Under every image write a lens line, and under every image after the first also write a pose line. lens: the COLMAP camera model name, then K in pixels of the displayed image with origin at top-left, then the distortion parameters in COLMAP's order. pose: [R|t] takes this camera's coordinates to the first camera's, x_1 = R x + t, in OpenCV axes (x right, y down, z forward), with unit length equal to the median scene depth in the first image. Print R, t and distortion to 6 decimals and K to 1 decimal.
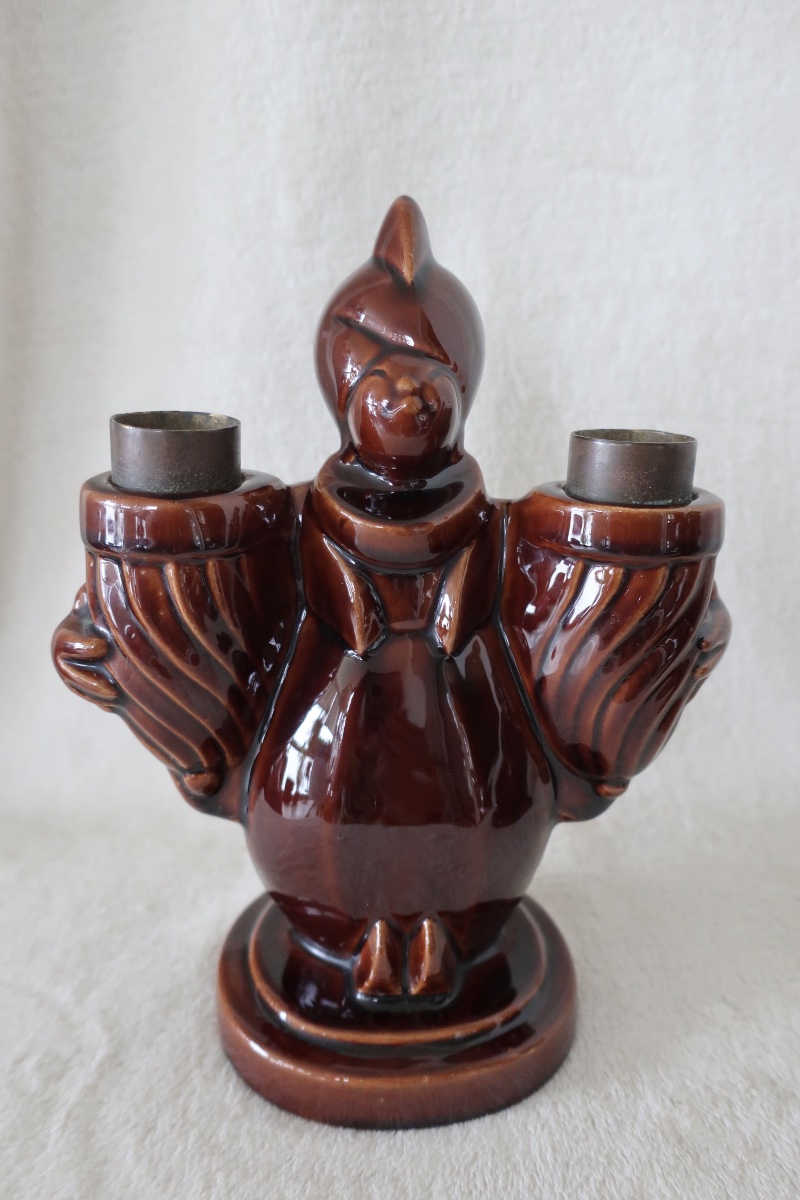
lens RADIAL K [[933.7, 0, 406.5], [0, 933.7, 595.6], [0, 0, 1]] dist [0.004499, -0.008337]
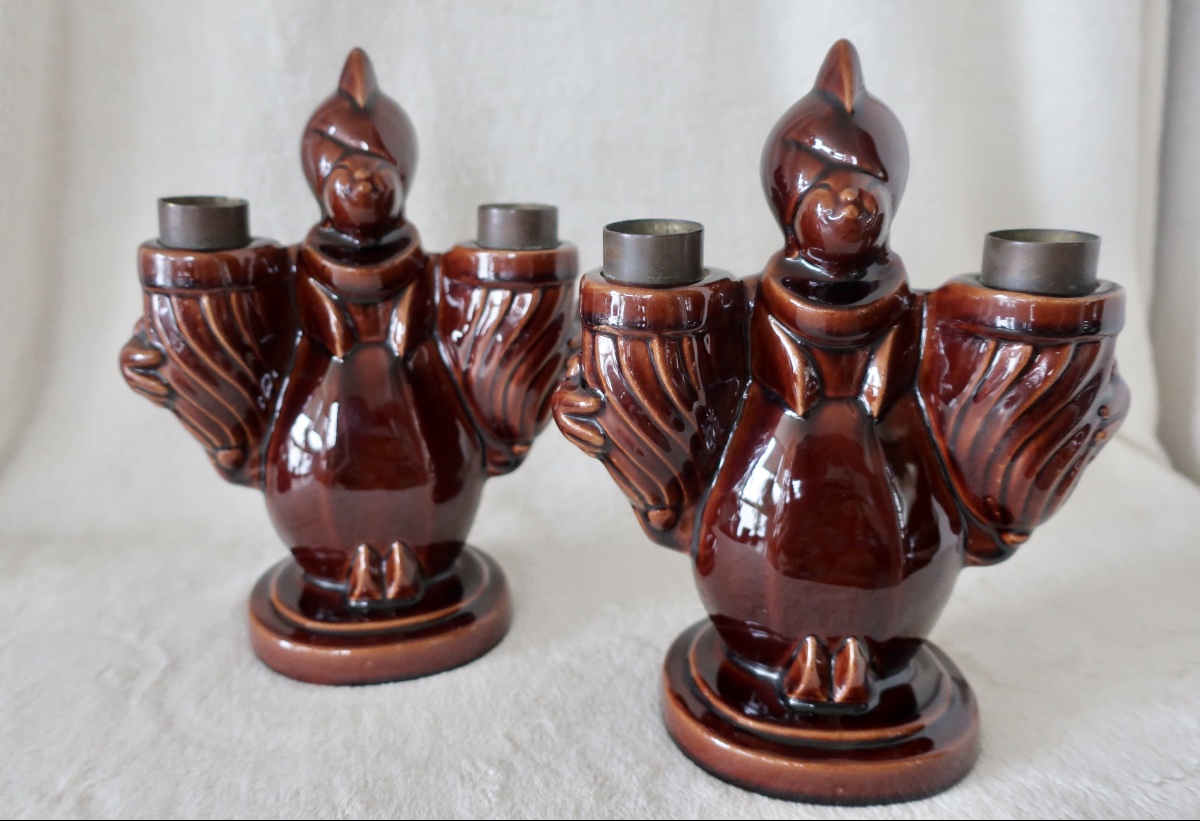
lens RADIAL K [[1000.2, 0, 566.0], [0, 1000.2, 392.0], [0, 0, 1]] dist [0.025186, -0.034654]
pose [[0.989837, -0.046509, 0.134384, 0.080613], [0.049056, 0.998673, -0.015700, 0.144717], [-0.133475, 0.022133, 0.990805, -0.556186]]
